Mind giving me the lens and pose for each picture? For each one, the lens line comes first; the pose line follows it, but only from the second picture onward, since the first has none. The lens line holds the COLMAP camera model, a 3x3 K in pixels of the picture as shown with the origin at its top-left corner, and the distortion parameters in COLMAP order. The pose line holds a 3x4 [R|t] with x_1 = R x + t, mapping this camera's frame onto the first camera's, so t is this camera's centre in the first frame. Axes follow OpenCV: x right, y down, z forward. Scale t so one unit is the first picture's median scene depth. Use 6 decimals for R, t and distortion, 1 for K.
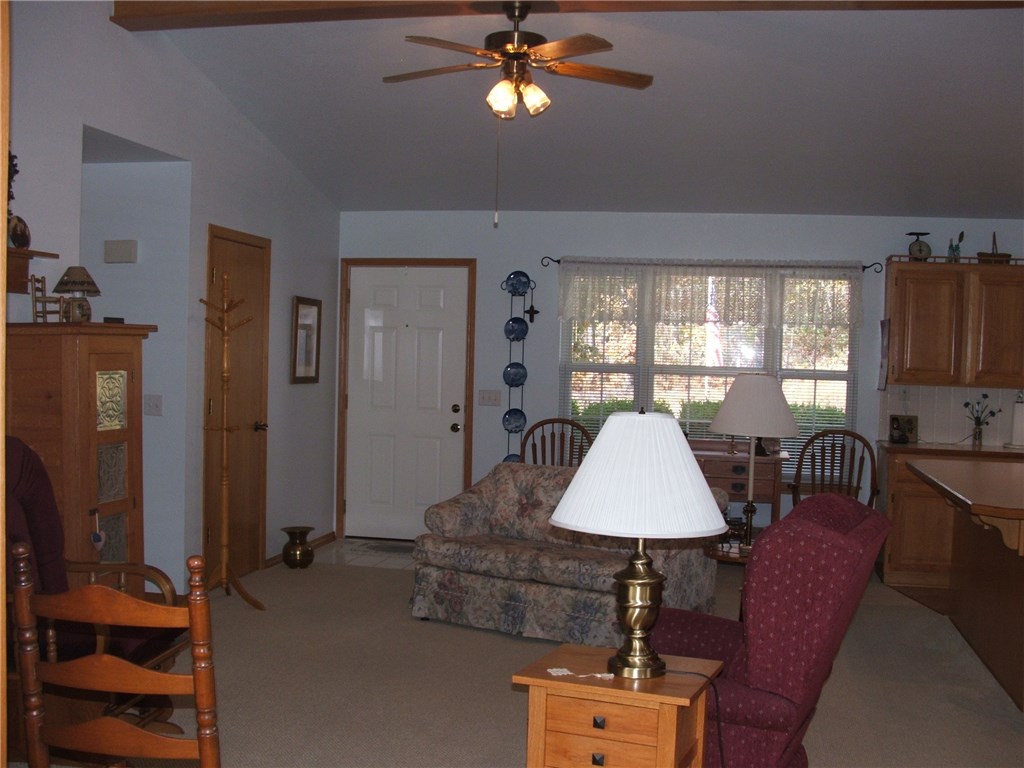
lens RADIAL K [[1166.1, 0, 525.6], [0, 1166.1, 384.5], [0, 0, 1]] dist [-0.219693, 0.256276]
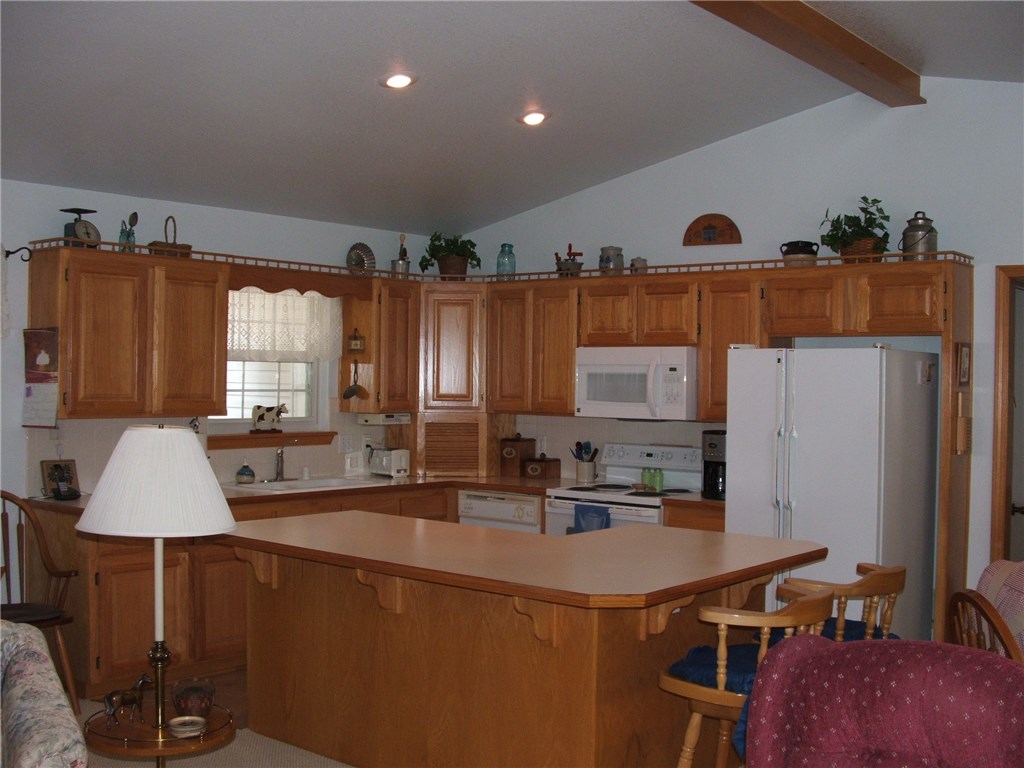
lens RADIAL K [[1166.1, 0, 525.6], [0, 1166.1, 384.5], [0, 0, 1]] dist [-0.219693, 0.256276]
pose [[0.475588, -0.031036, 0.879120, -0.161985], [0.031108, 0.999346, 0.018451, -0.025621], [-0.879118, 0.018573, 0.476242, 0.407771]]
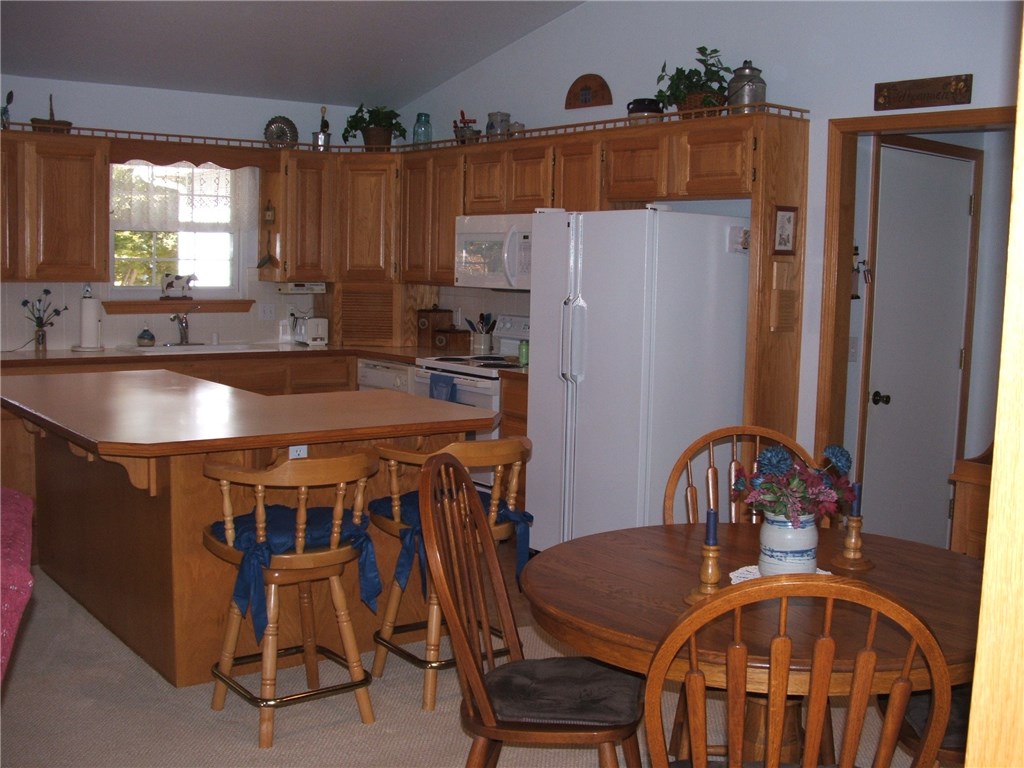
lens RADIAL K [[1166.1, 0, 525.6], [0, 1166.1, 384.5], [0, 0, 1]] dist [-0.219693, 0.256276]
pose [[0.668980, -0.095808, 0.737080, 0.019743], [0.023223, 0.993868, 0.108109, -0.003820], [-0.742918, -0.055206, 0.667102, 0.175081]]
